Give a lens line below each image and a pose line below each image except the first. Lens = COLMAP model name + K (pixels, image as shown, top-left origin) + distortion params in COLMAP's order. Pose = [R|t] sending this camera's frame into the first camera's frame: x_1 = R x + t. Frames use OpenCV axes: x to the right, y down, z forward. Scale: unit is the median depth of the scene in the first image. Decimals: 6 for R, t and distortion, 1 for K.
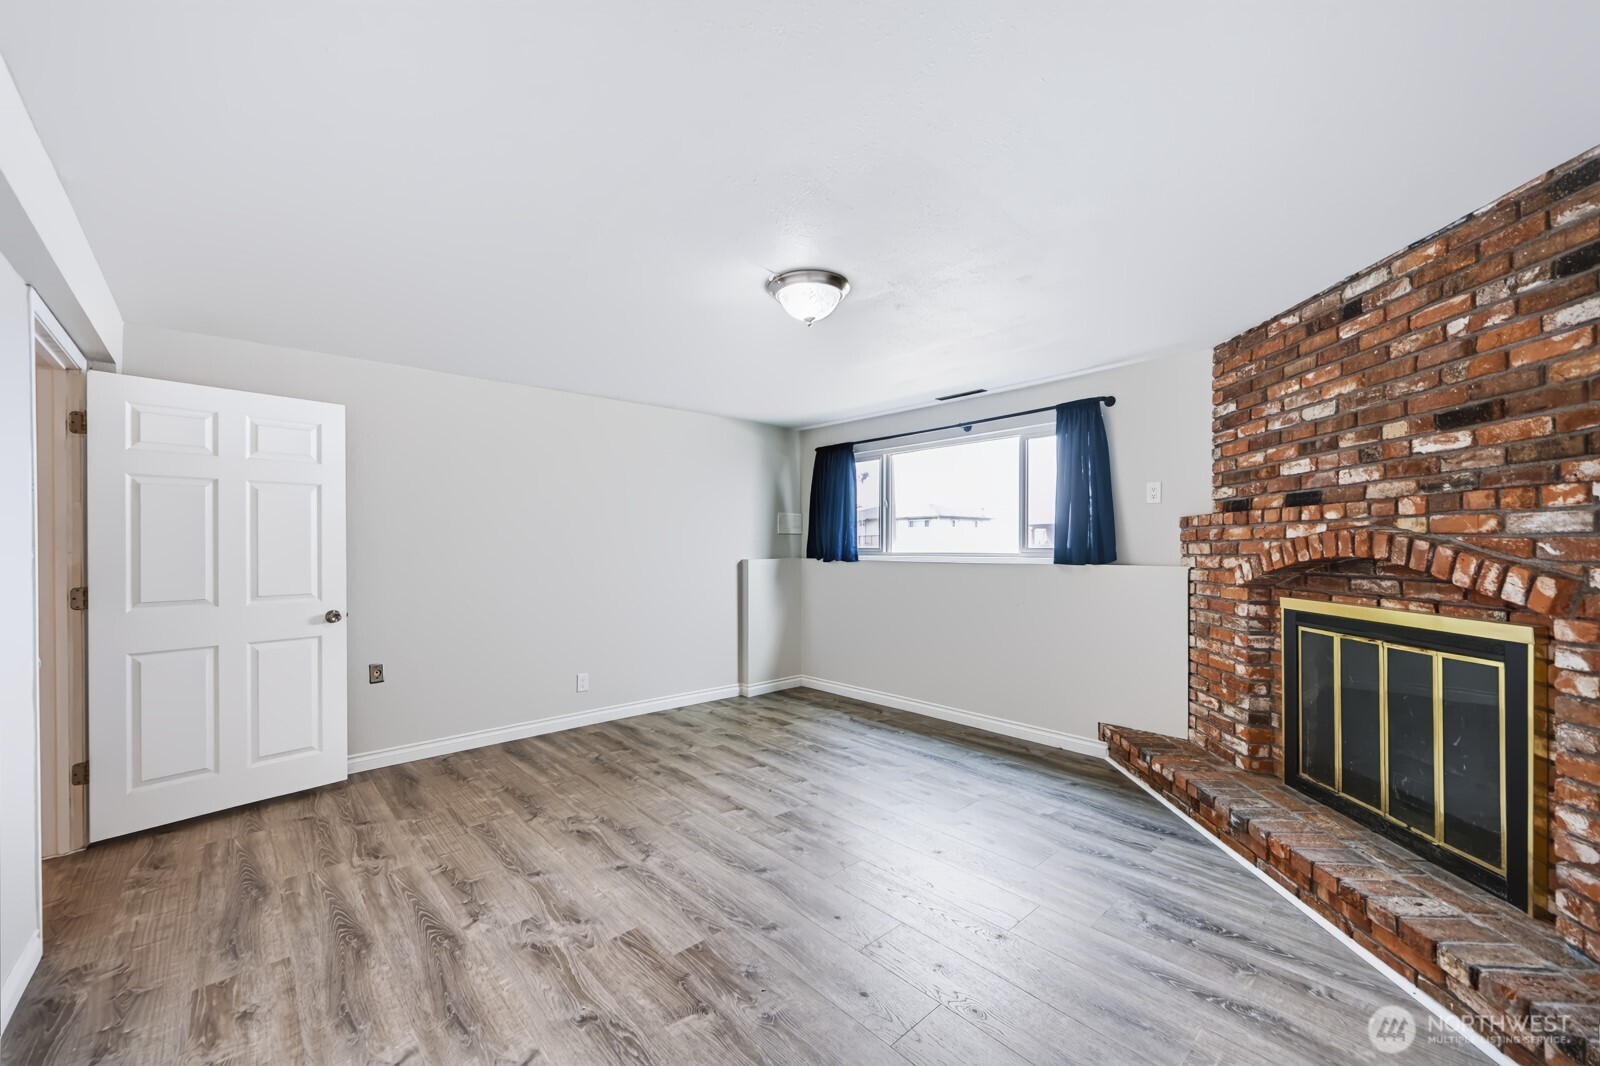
lens RADIAL K [[630.2, 0, 800.1], [0, 630.2, 536.4], [0, 0, 1]] dist [-0.002284, 0.000116]
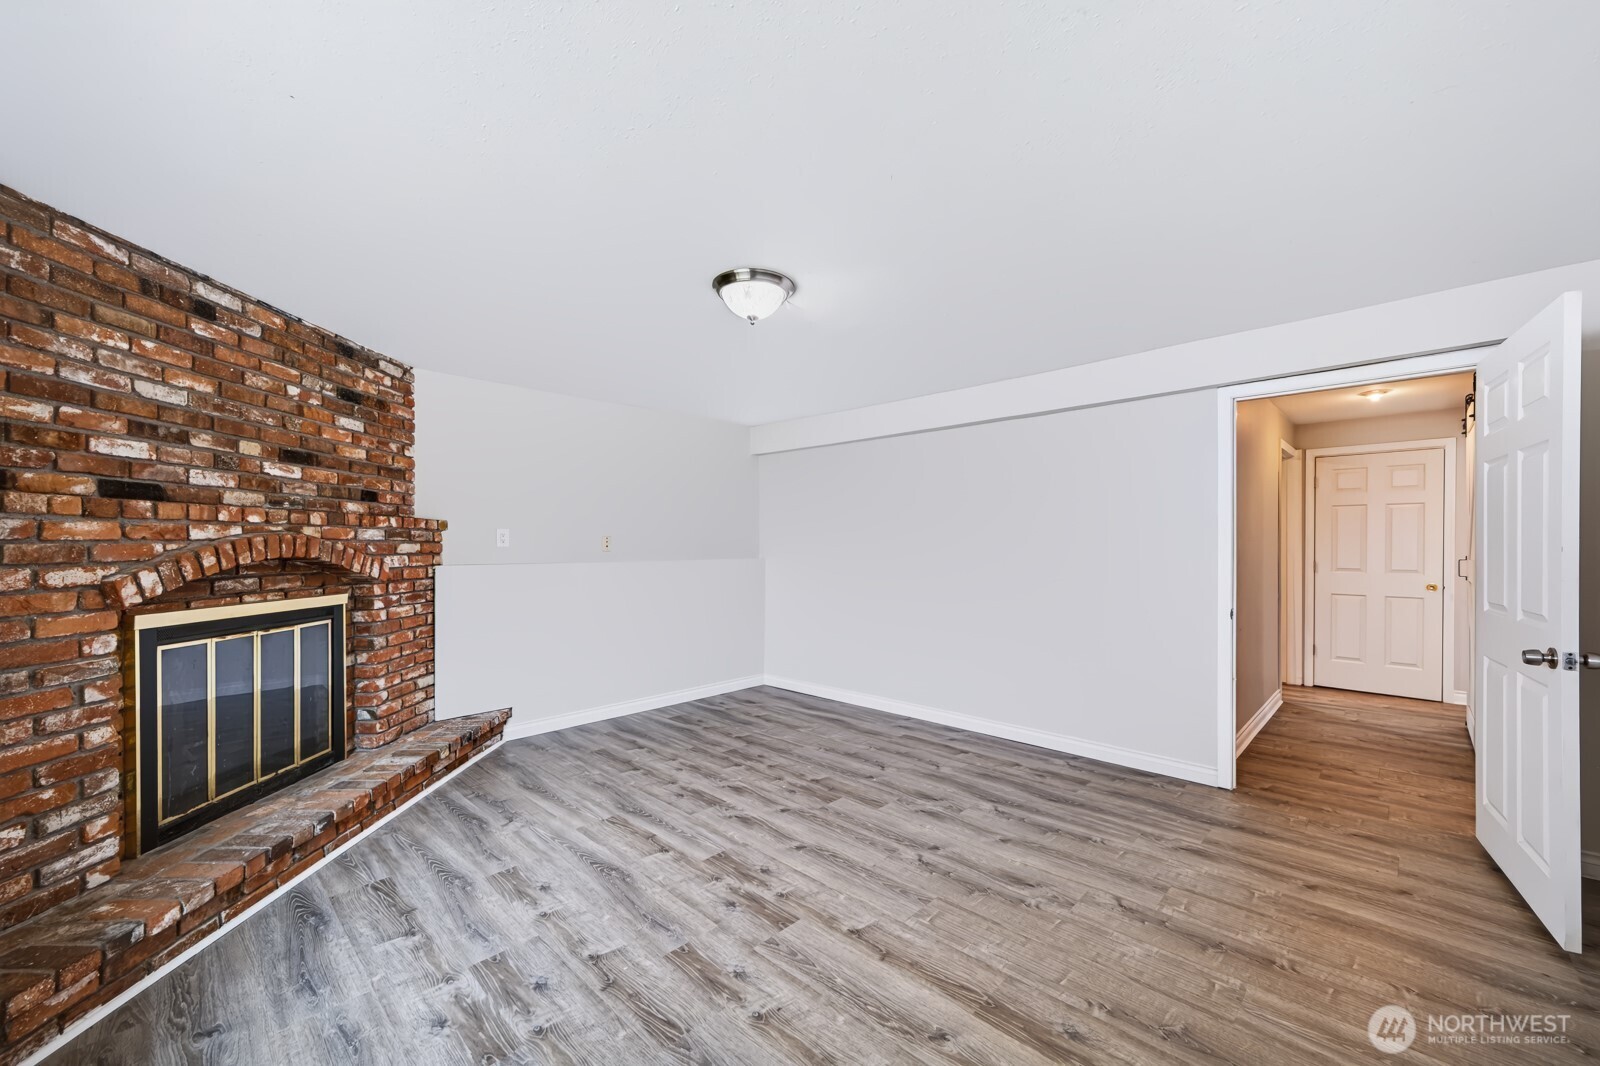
lens RADIAL K [[630.2, 0, 810.7], [0, 630.2, 532.1], [0, 0, 1]] dist [-0.002284, 0.000116]
pose [[-0.997149, 0.003714, -0.075365, 0.001228], [0.006208, 0.999440, -0.032885, 0.025792], [0.075201, -0.033259, -0.996614, 1.897498]]
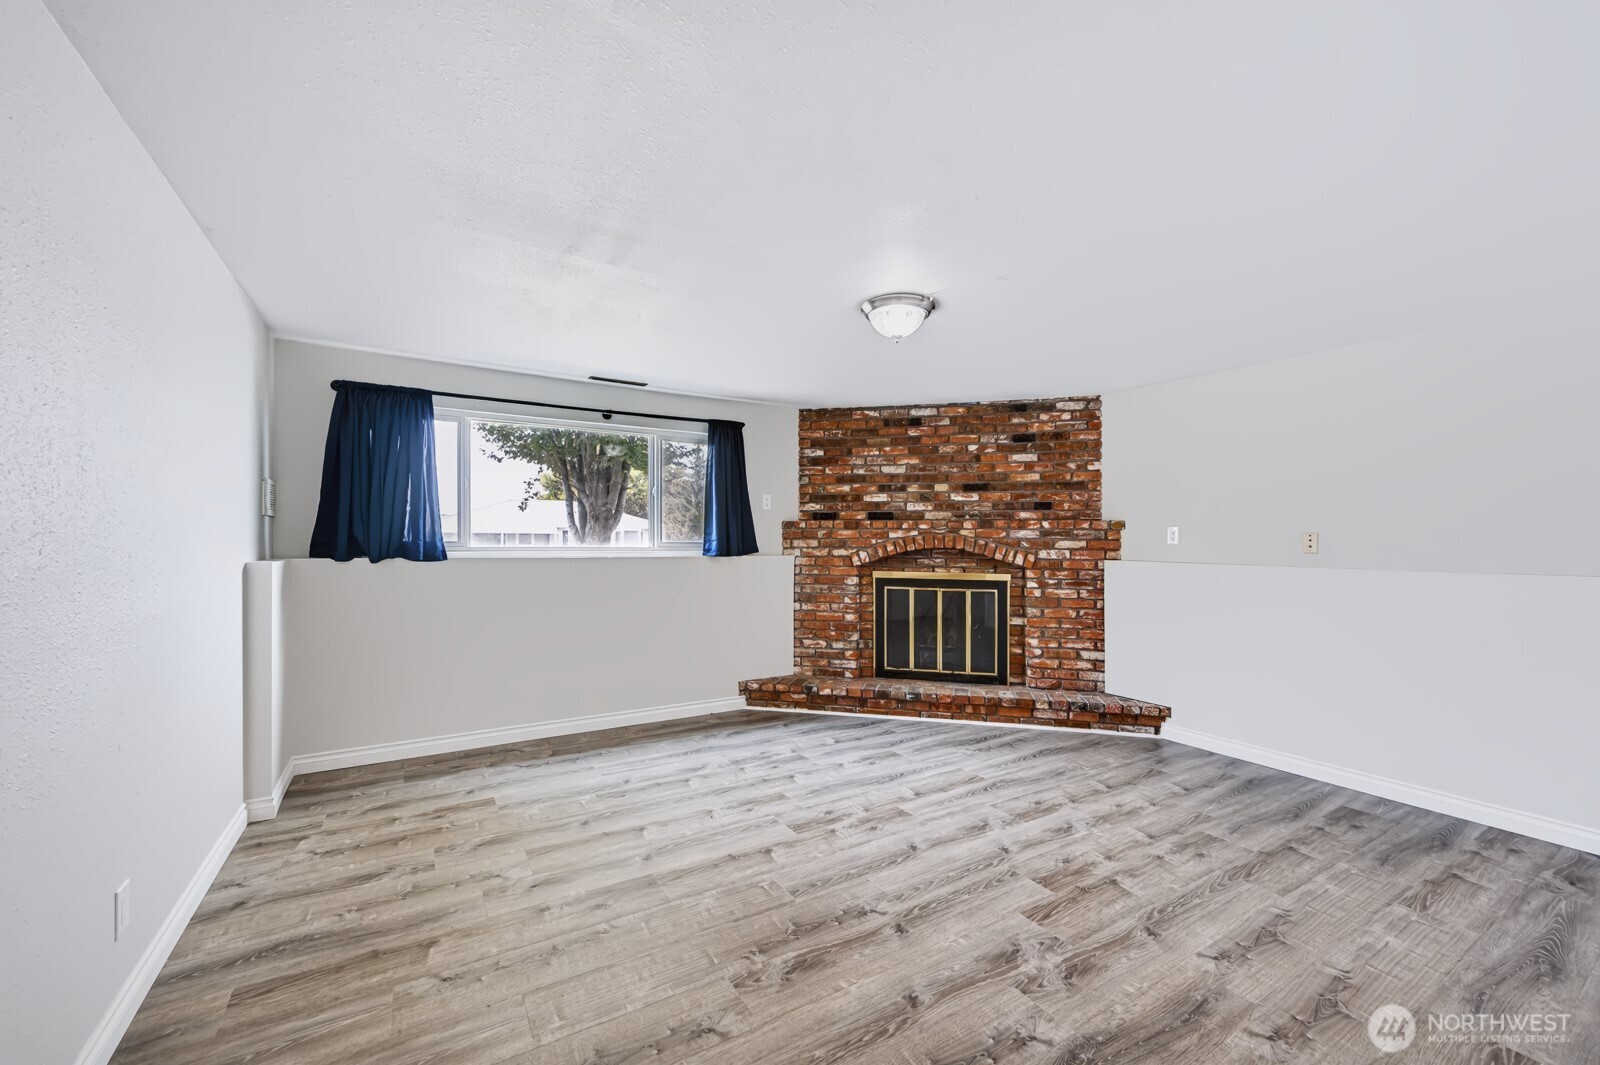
lens RADIAL K [[638.0, 0, 800.3], [0, 638.0, 529.4], [0, 0, 1]] dist [-0.001336, 0.000009]
pose [[0.184857, 0.020611, 0.982549, -1.055564], [-0.022154, 0.999613, -0.016801, 0.015181], [-0.982516, -0.018661, 0.185242, 0.906630]]
